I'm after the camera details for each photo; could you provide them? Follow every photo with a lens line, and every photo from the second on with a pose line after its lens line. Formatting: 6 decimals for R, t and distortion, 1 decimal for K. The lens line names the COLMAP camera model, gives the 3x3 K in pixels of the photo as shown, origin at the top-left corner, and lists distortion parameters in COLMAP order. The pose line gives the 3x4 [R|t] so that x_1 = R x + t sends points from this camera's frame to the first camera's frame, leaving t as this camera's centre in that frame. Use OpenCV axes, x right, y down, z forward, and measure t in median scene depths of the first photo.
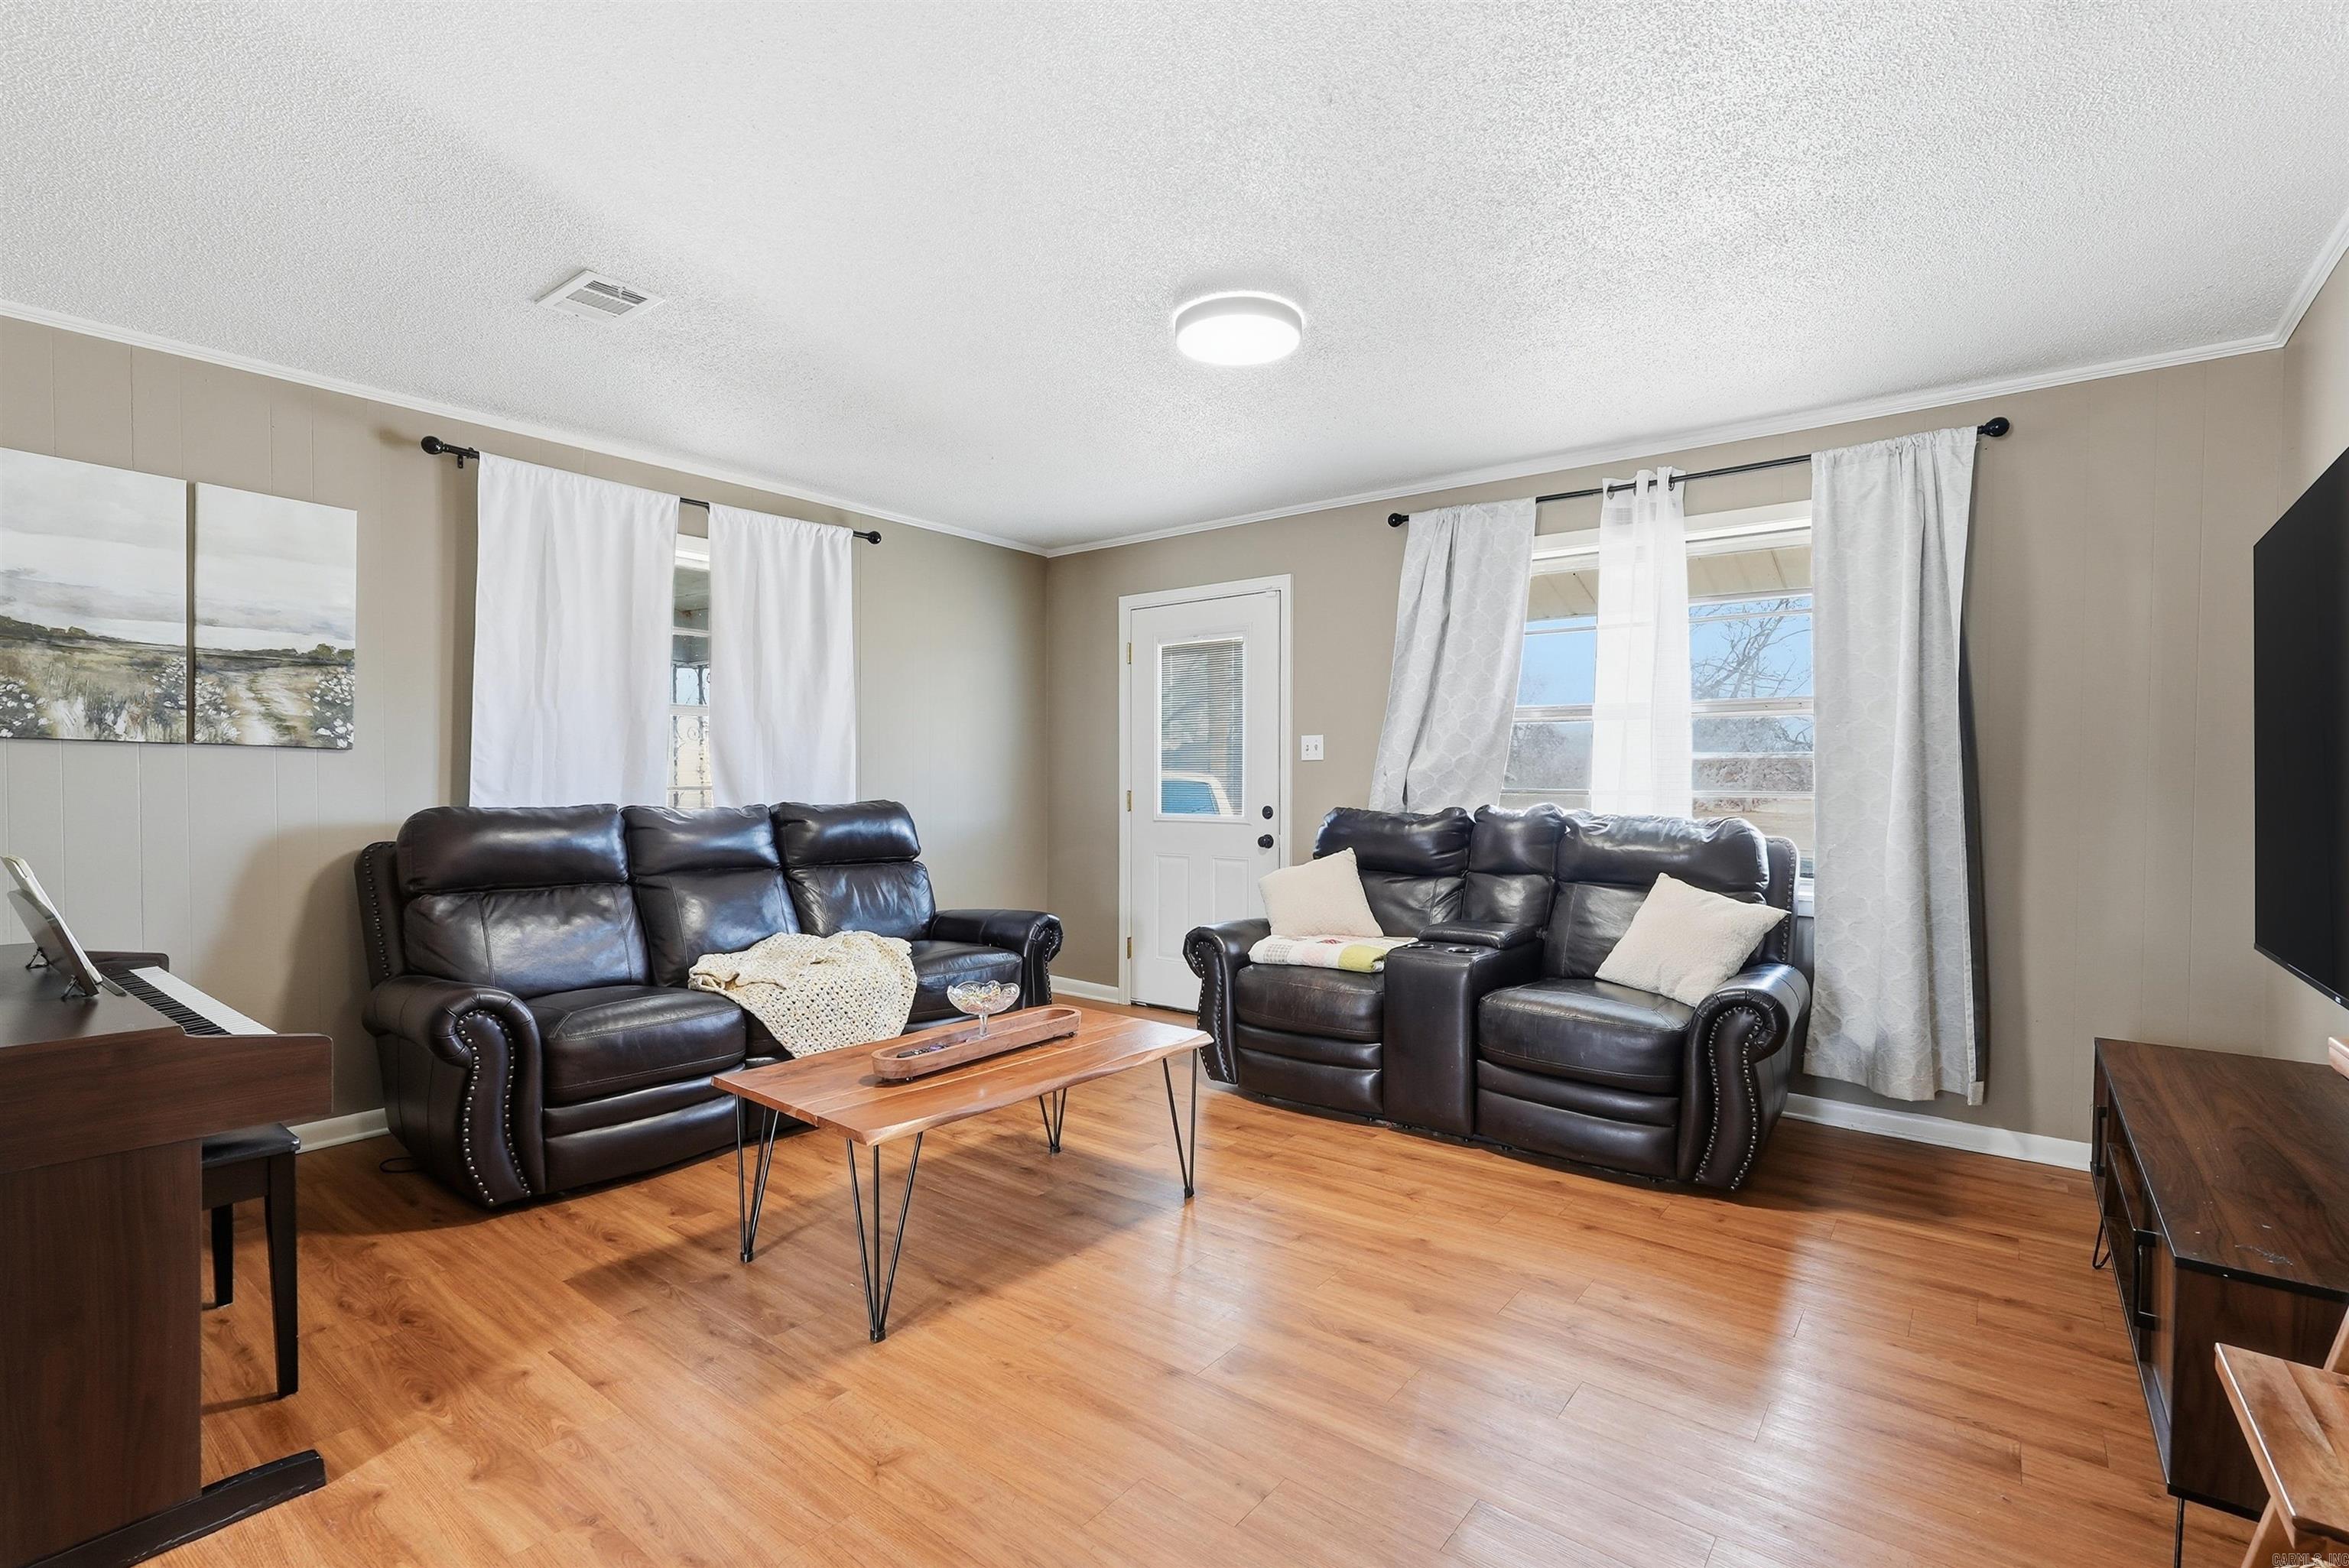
lens RADIAL K [[1095.9, 0, 1174.5], [0, 1095.9, 784.0], [0, 0, 1]] dist [0.000747, 0.000269]
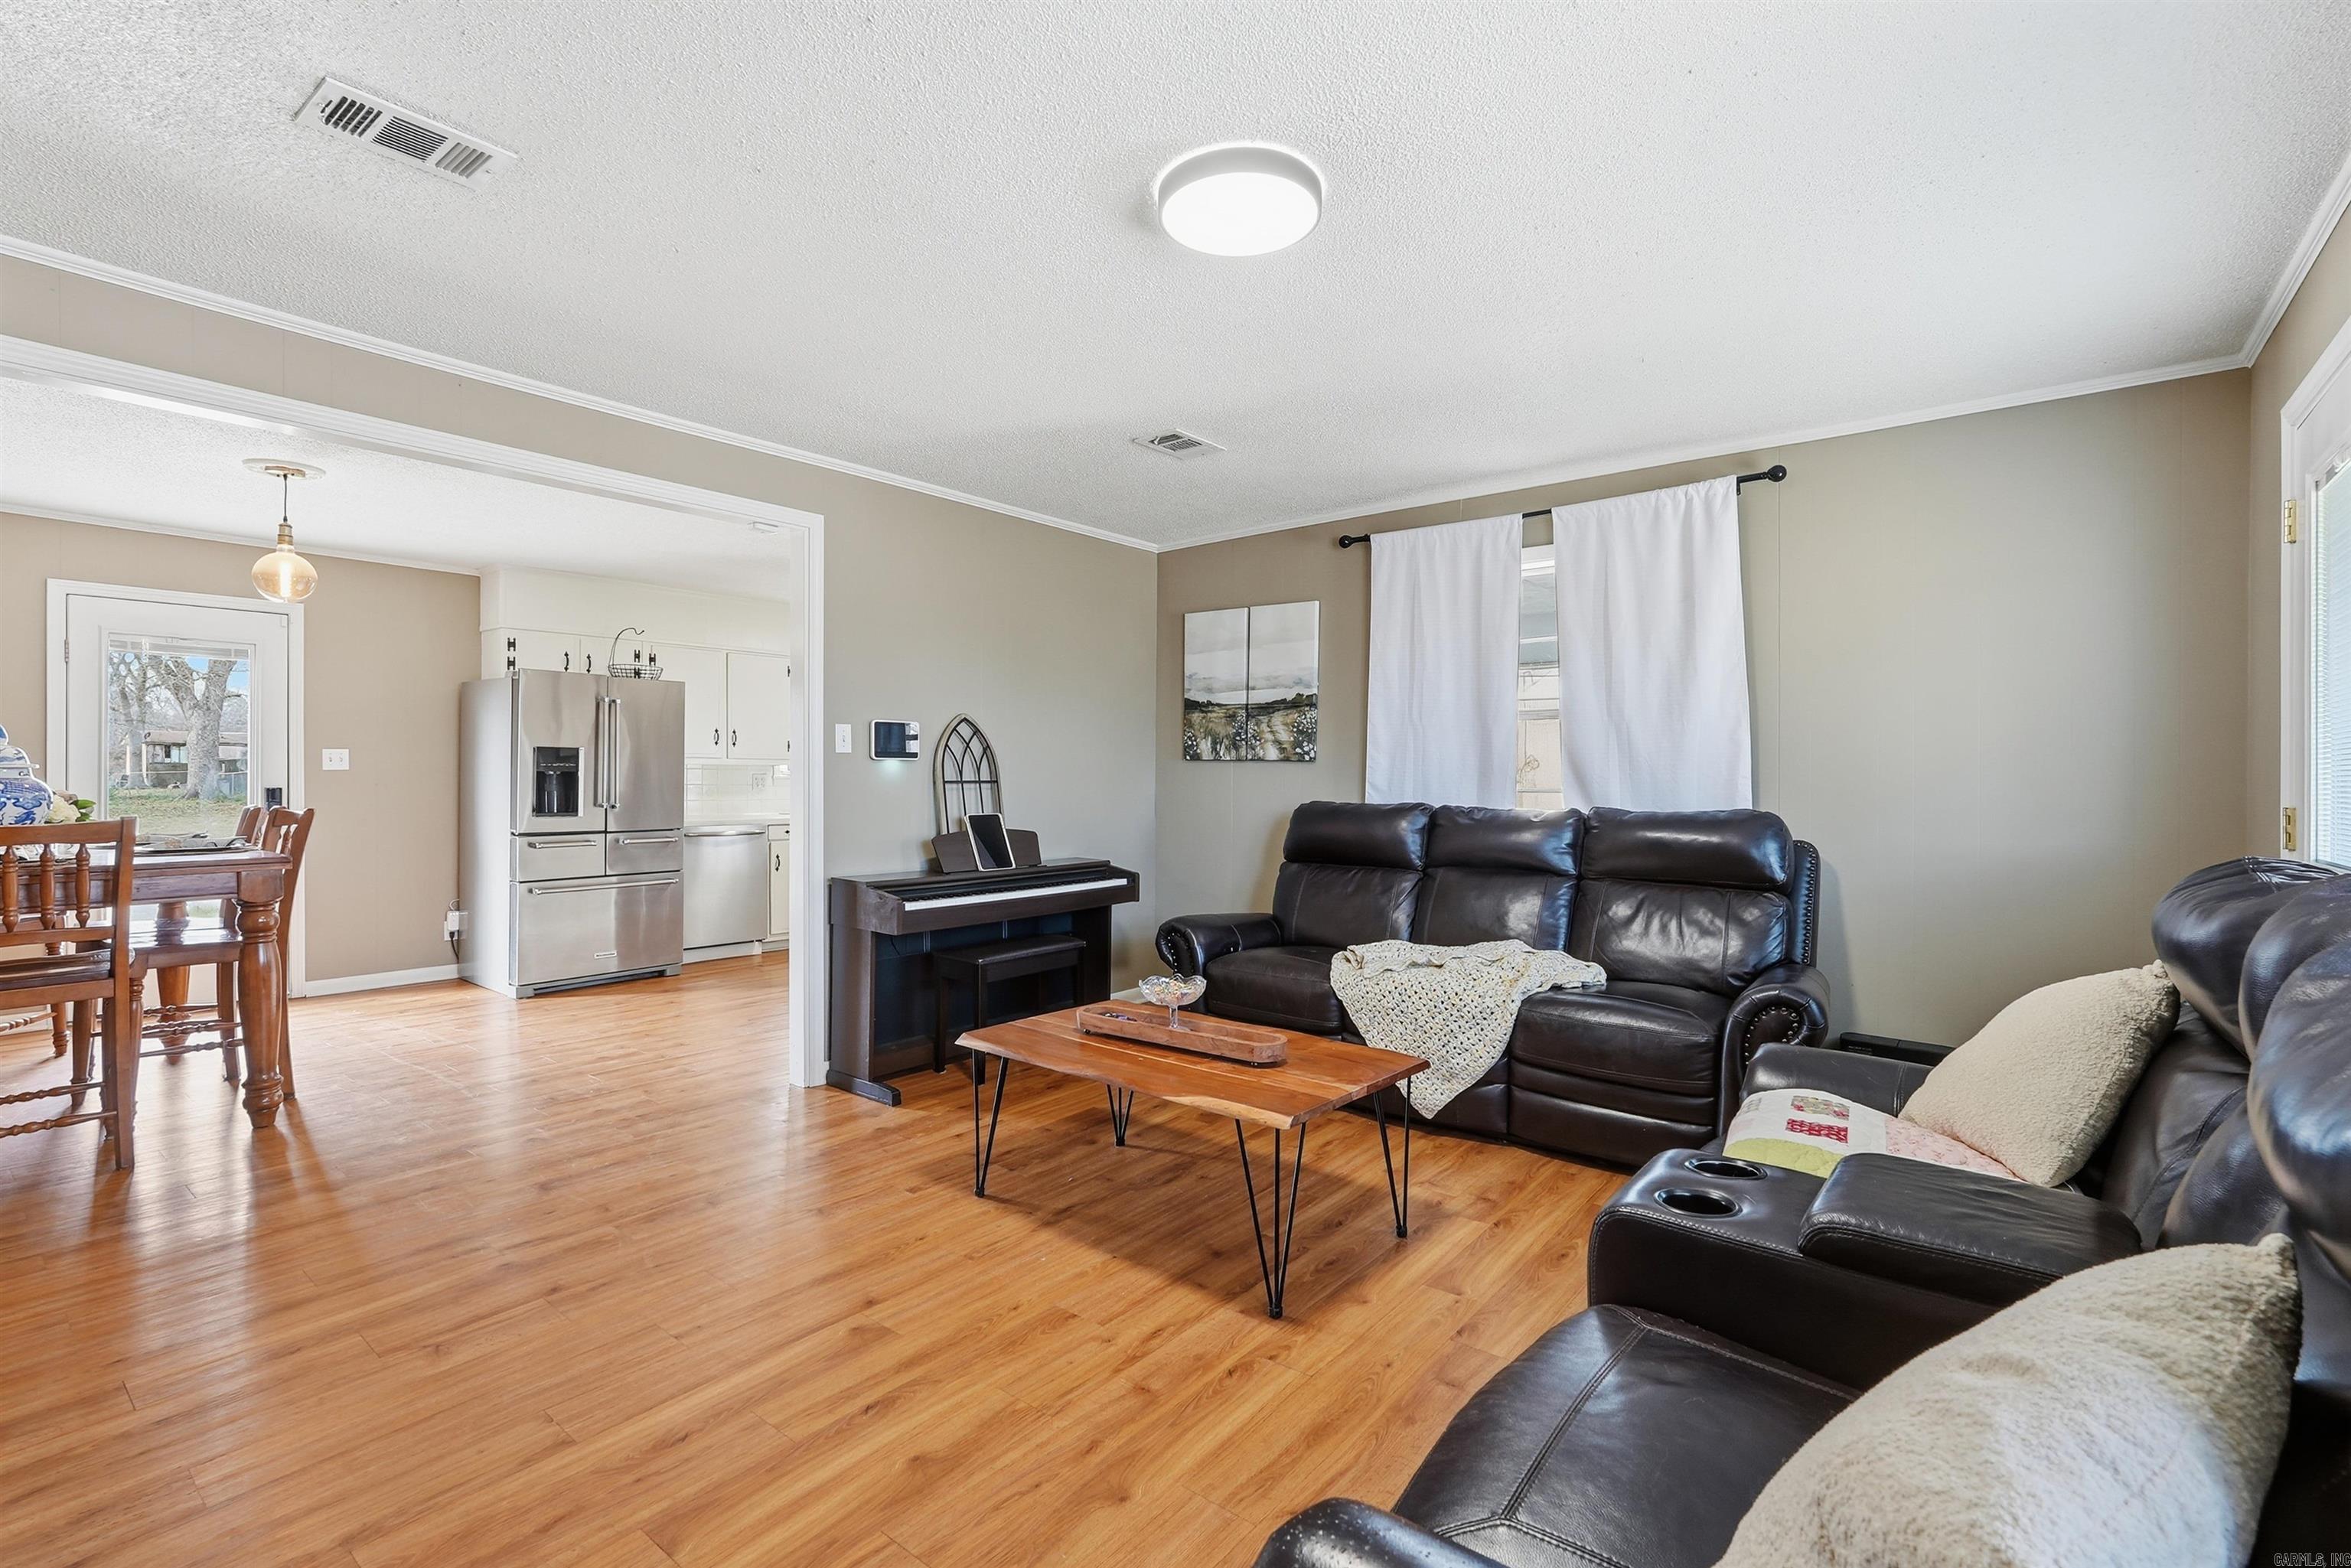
lens RADIAL K [[1059.7, 0, 1182.2], [0, 1059.7, 771.4], [0, 0, 1]] dist [0.000131, 0.000178]
pose [[-0.019170, -0.005911, -0.999799, 0.728894], [-0.005577, 0.999968, -0.005805, -0.008852], [0.999801, 0.005465, -0.019202, 0.891728]]
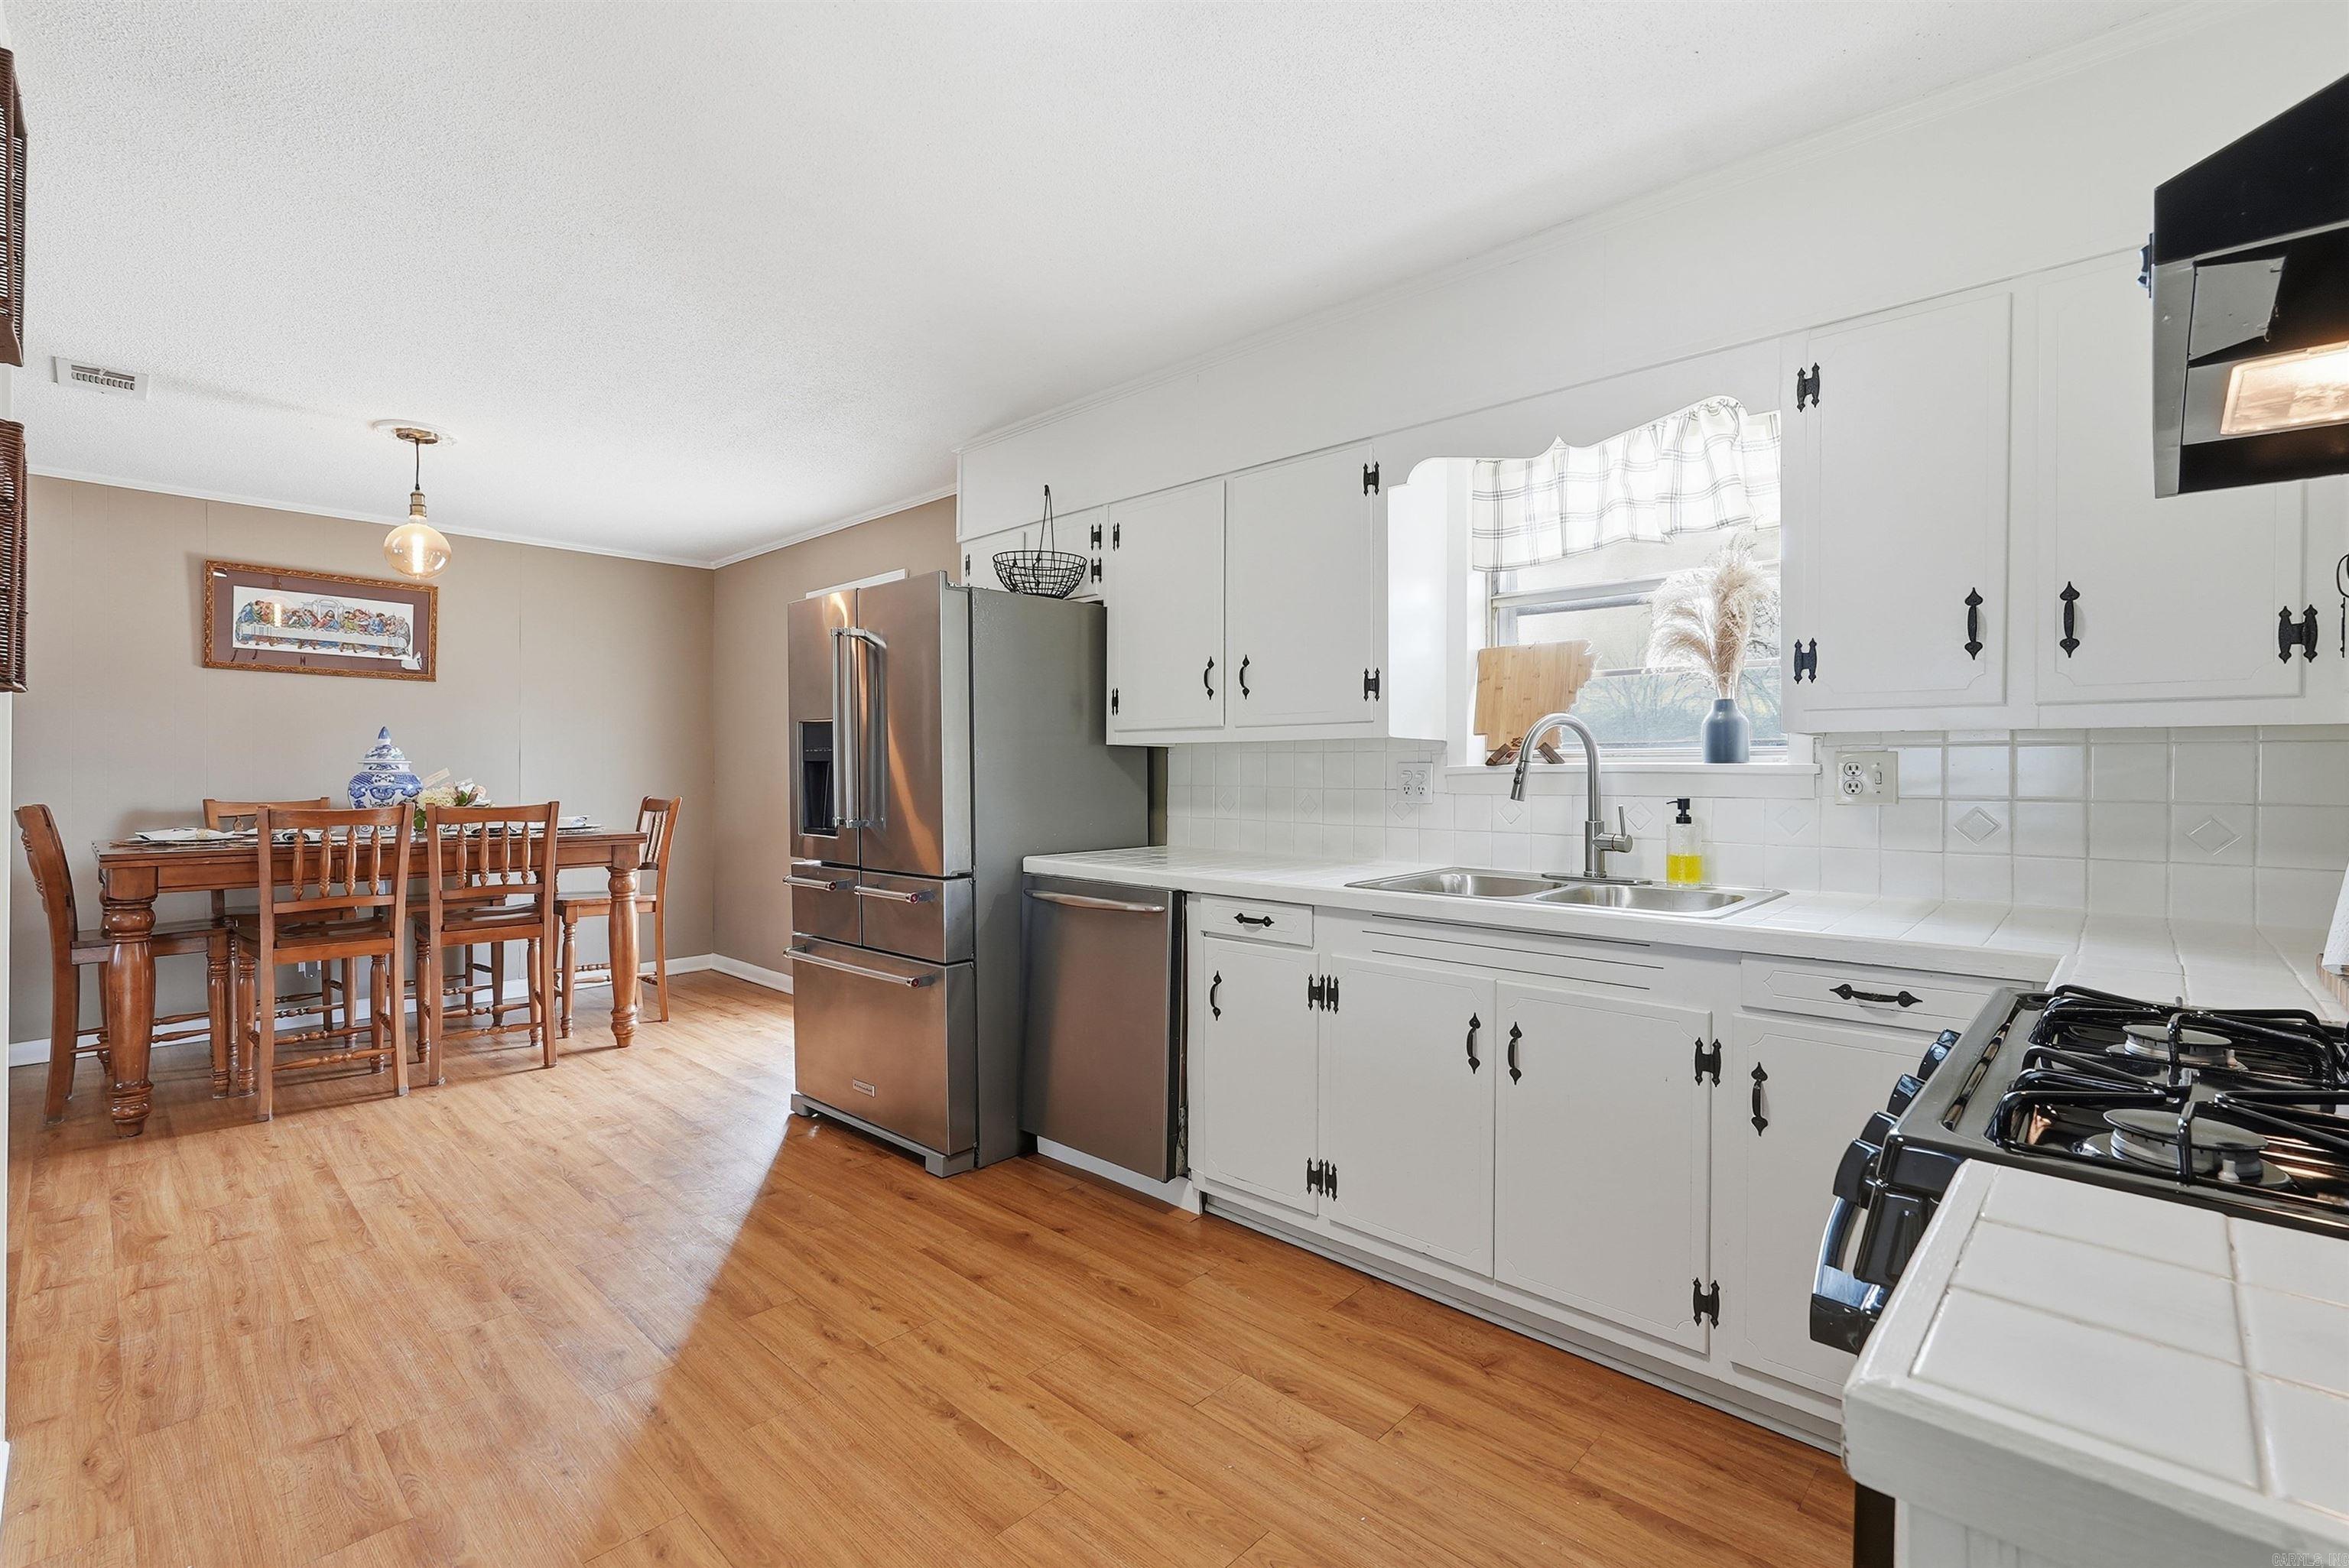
lens RADIAL K [[1045.9, 0, 1173.9], [0, 1045.9, 770.3], [0, 0, 1]] dist [-0.018462, 0.011336]
pose [[-0.994372, -0.002276, 0.105920, -1.455980], [-0.002181, 0.999997, 0.001008, -0.005871], [-0.105922, 0.000771, -0.994374, 0.827308]]
